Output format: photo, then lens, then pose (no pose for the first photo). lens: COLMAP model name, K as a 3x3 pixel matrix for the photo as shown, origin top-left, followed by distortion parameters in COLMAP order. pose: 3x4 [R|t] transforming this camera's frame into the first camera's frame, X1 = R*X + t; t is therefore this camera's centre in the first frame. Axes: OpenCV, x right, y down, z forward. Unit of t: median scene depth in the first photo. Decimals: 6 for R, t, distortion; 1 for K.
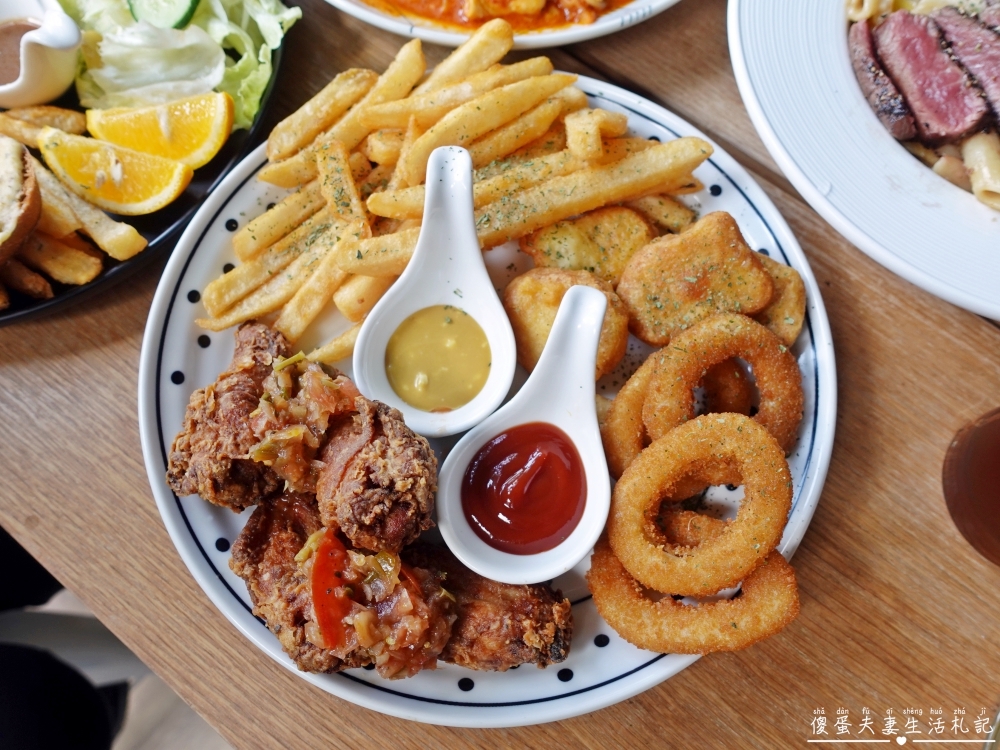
lens RADIAL K [[715.7, 0, 503.0], [0, 715.7, 407.4], [0, 0, 1]] dist [0.049950, -0.003555]
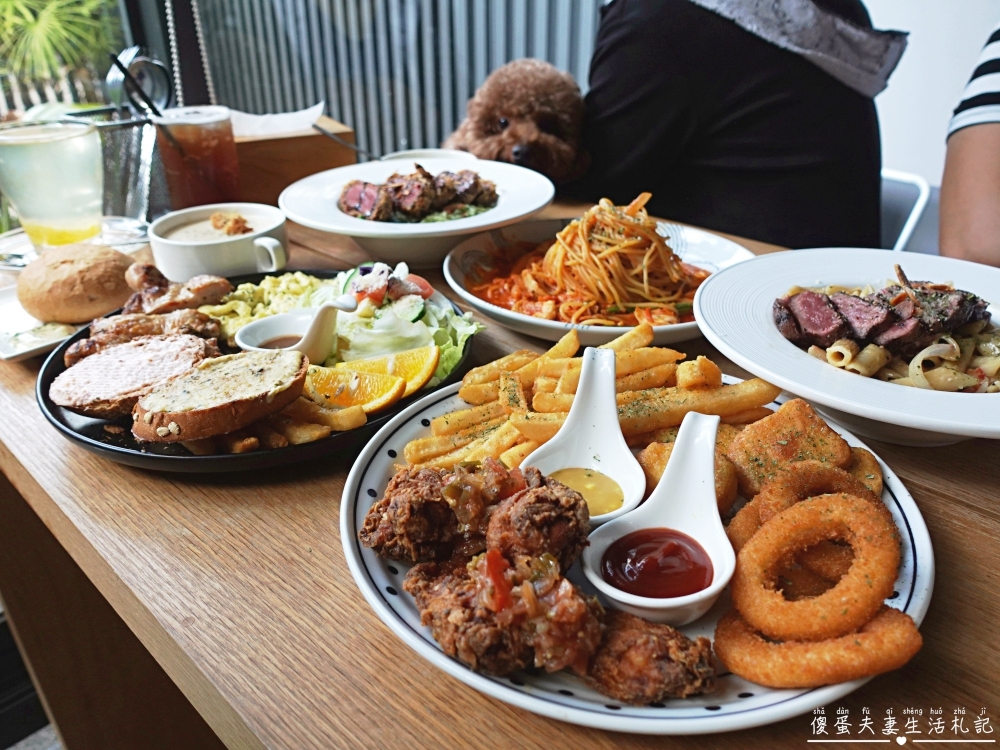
lens RADIAL K [[756.2, 0, 500.0], [0, 756.2, 375.0], [0, 0, 1]] dist [-0.008475, -0.002520]
pose [[0.993414, 0.074396, -0.087147, -0.121772], [-0.114150, 0.708646, -0.696269, 0.666564], [0.009957, 0.701631, 0.712471, -0.053225]]
